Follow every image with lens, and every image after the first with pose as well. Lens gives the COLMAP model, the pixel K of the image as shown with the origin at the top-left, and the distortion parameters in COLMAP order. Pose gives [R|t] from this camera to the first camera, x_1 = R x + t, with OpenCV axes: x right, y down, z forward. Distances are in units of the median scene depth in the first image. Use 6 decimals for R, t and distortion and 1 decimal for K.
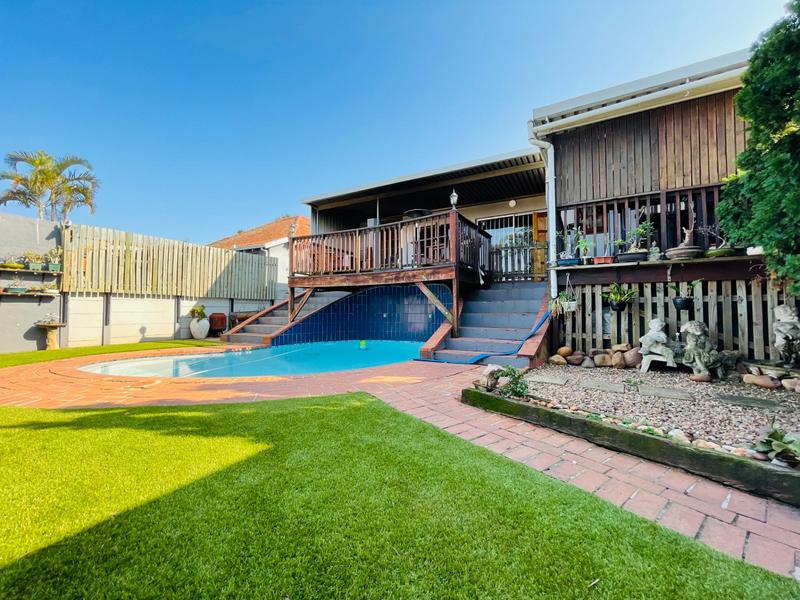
lens RADIAL K [[325.8, 0, 399.7], [0, 325.8, 298.5], [0, 0, 1]] dist [0.000636, -0.000437]
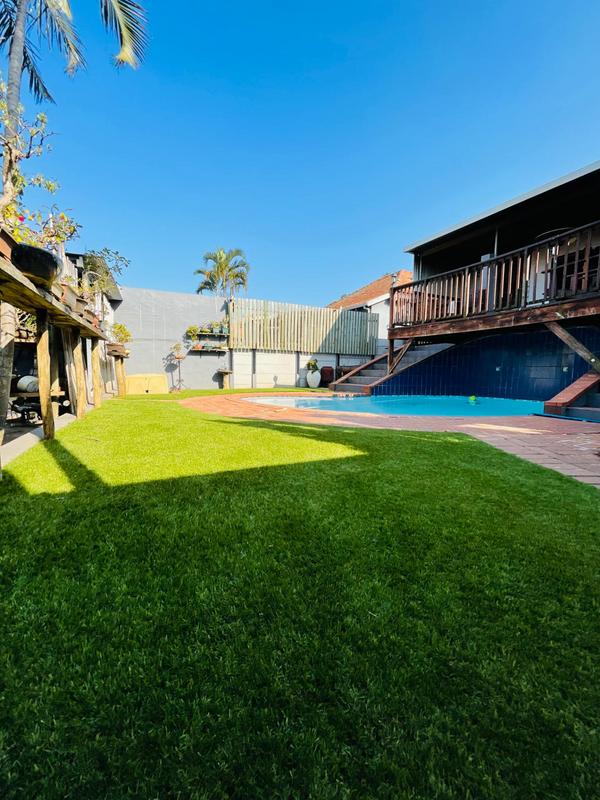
lens RADIAL K [[325.8, 0, 298.6], [0, 325.8, 399.6], [0, 0, 1]] dist [0.000636, -0.000437]
pose [[0.826774, 0.058764, -0.559456, 0.021629], [0.006268, 0.993505, 0.113619, 0.129143], [0.562499, -0.097444, 0.821036, -0.021949]]
